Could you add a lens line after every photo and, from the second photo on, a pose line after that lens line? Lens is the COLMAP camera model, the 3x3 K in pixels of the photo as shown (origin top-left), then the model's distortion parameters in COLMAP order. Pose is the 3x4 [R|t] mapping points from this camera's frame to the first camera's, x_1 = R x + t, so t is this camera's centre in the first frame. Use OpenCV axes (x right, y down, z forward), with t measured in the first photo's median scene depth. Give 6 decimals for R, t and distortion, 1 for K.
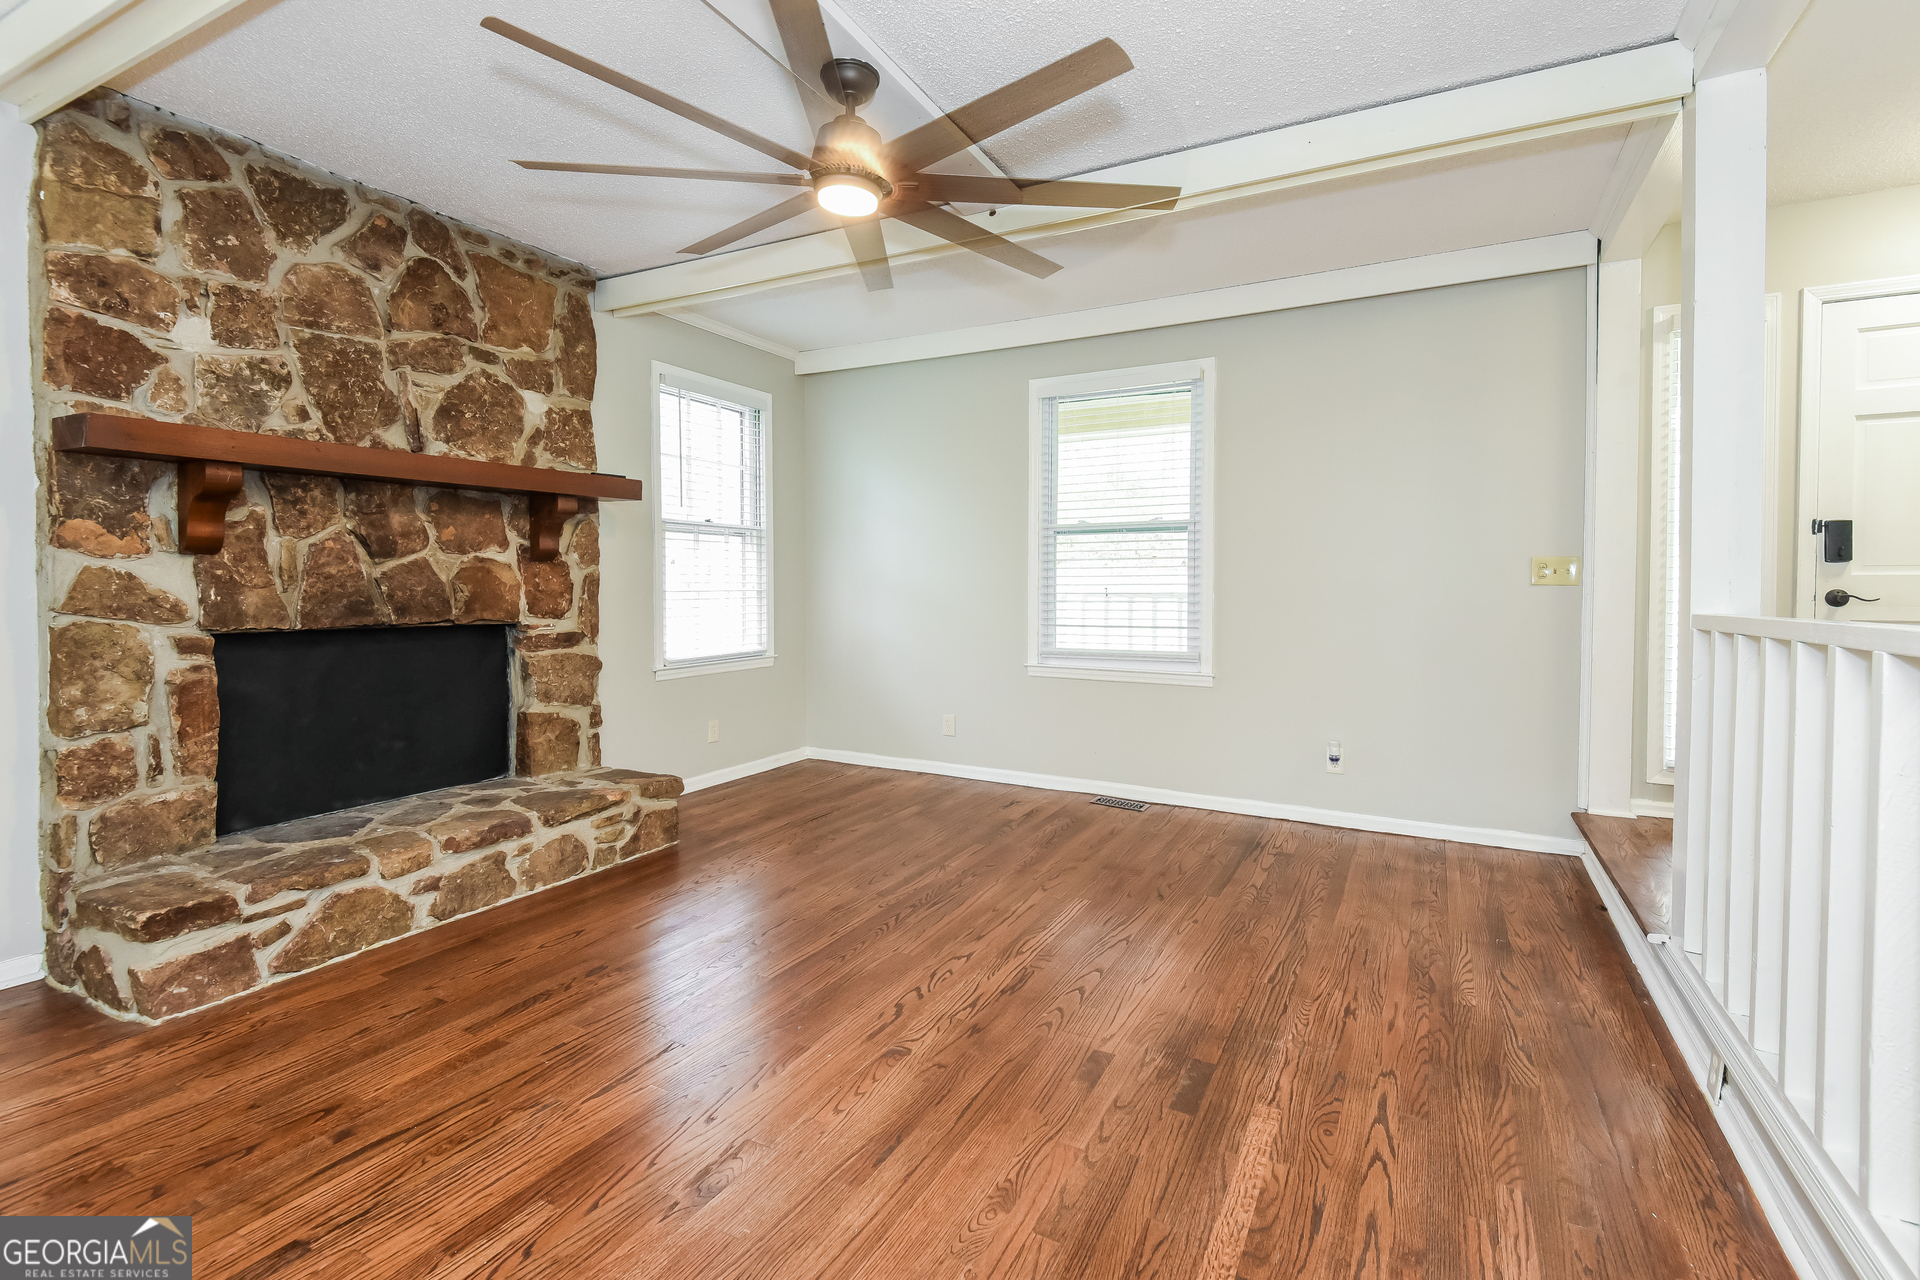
lens RADIAL K [[867.4, 0, 960.8], [0, 867.4, 593.4], [0, 0, 1]] dist [-0.000099, -0.000061]
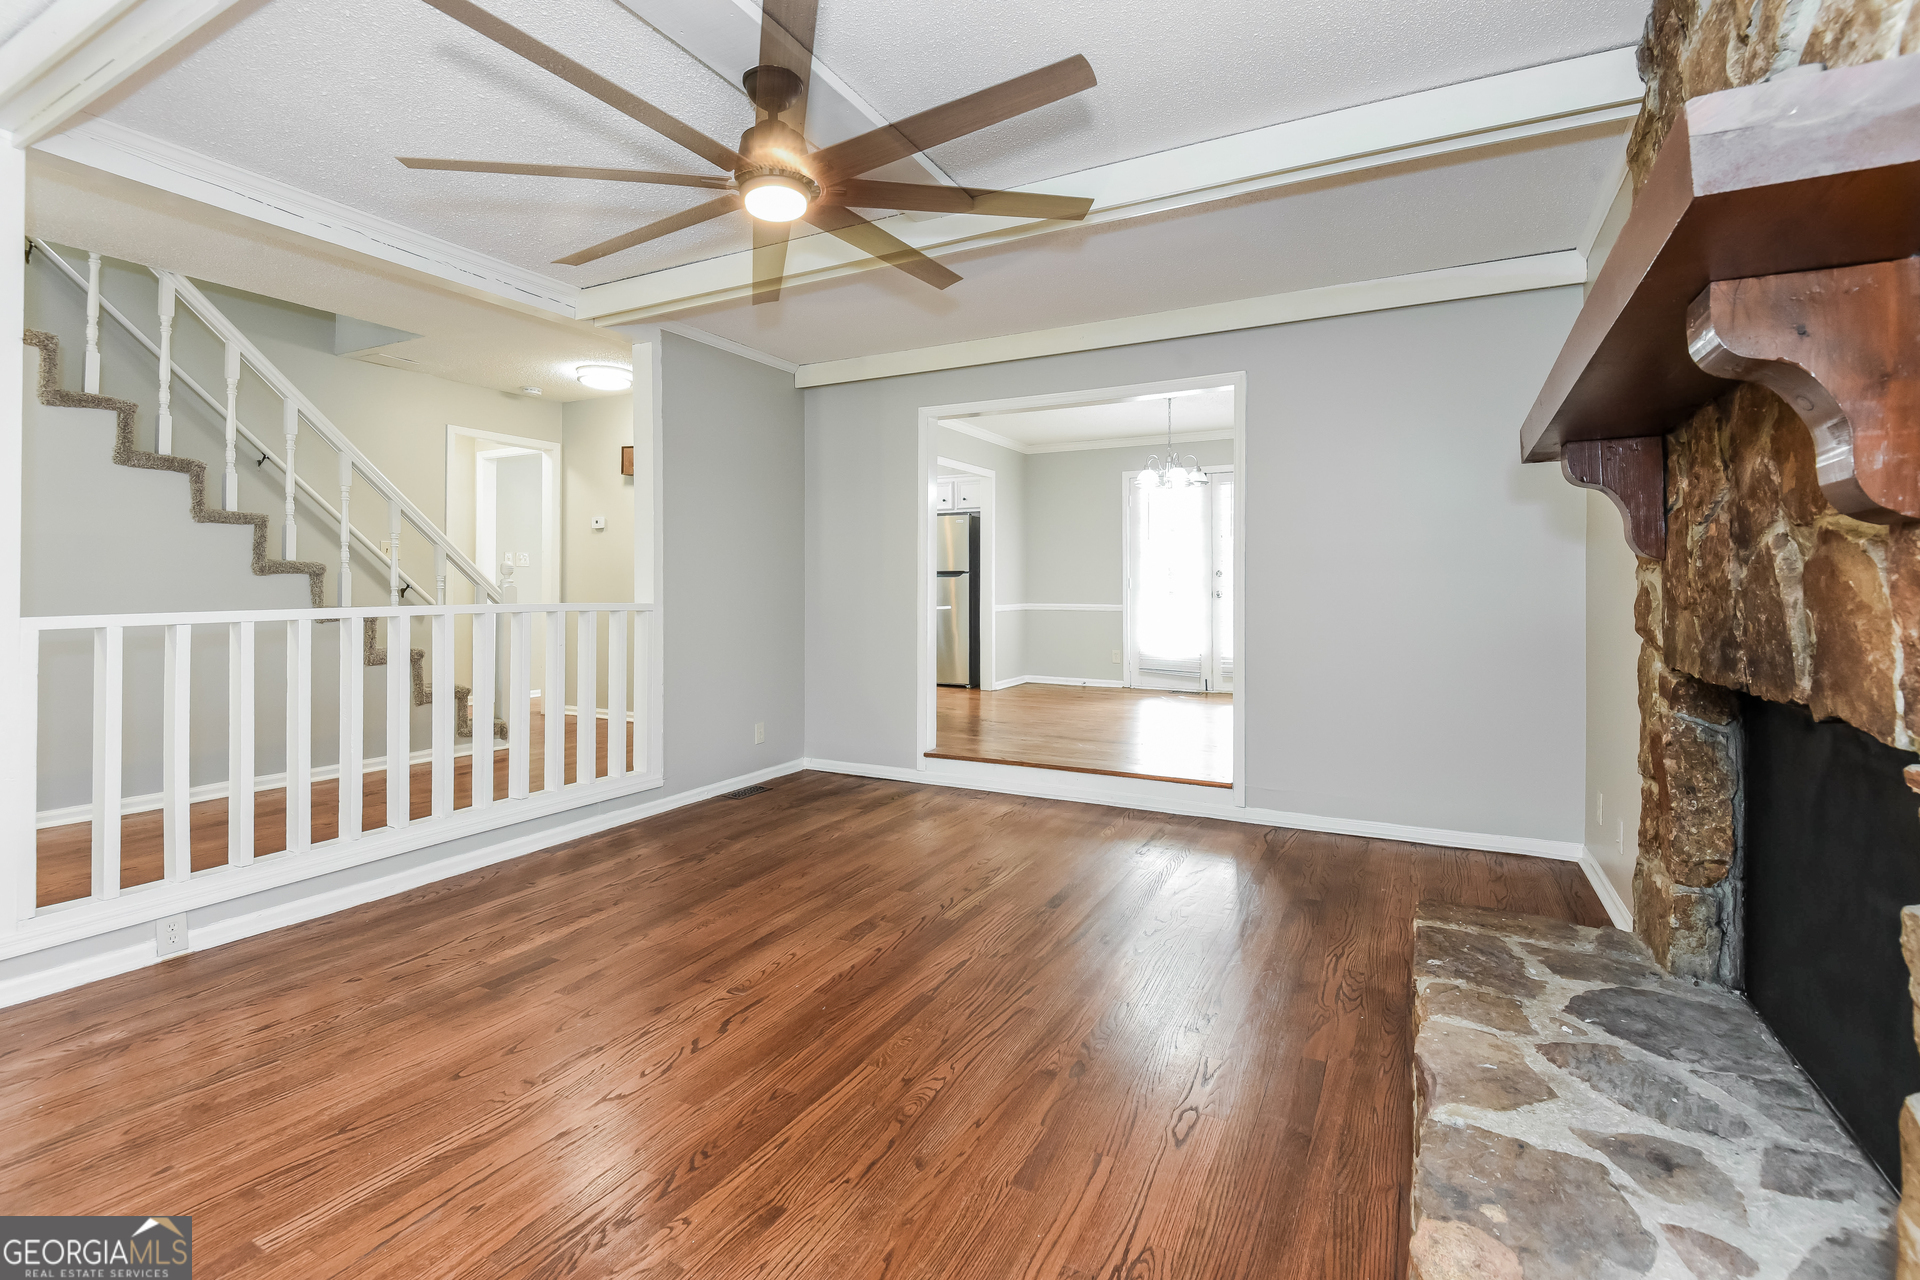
lens RADIAL K [[867.4, 0, 960.8], [0, 867.4, 593.4], [0, 0, 1]] dist [-0.000099, -0.000061]
pose [[-0.999886, -0.006778, -0.013516, -0.351868], [-0.007091, 0.999705, 0.023231, -0.041702], [0.013355, 0.023325, -0.999639, 2.149201]]
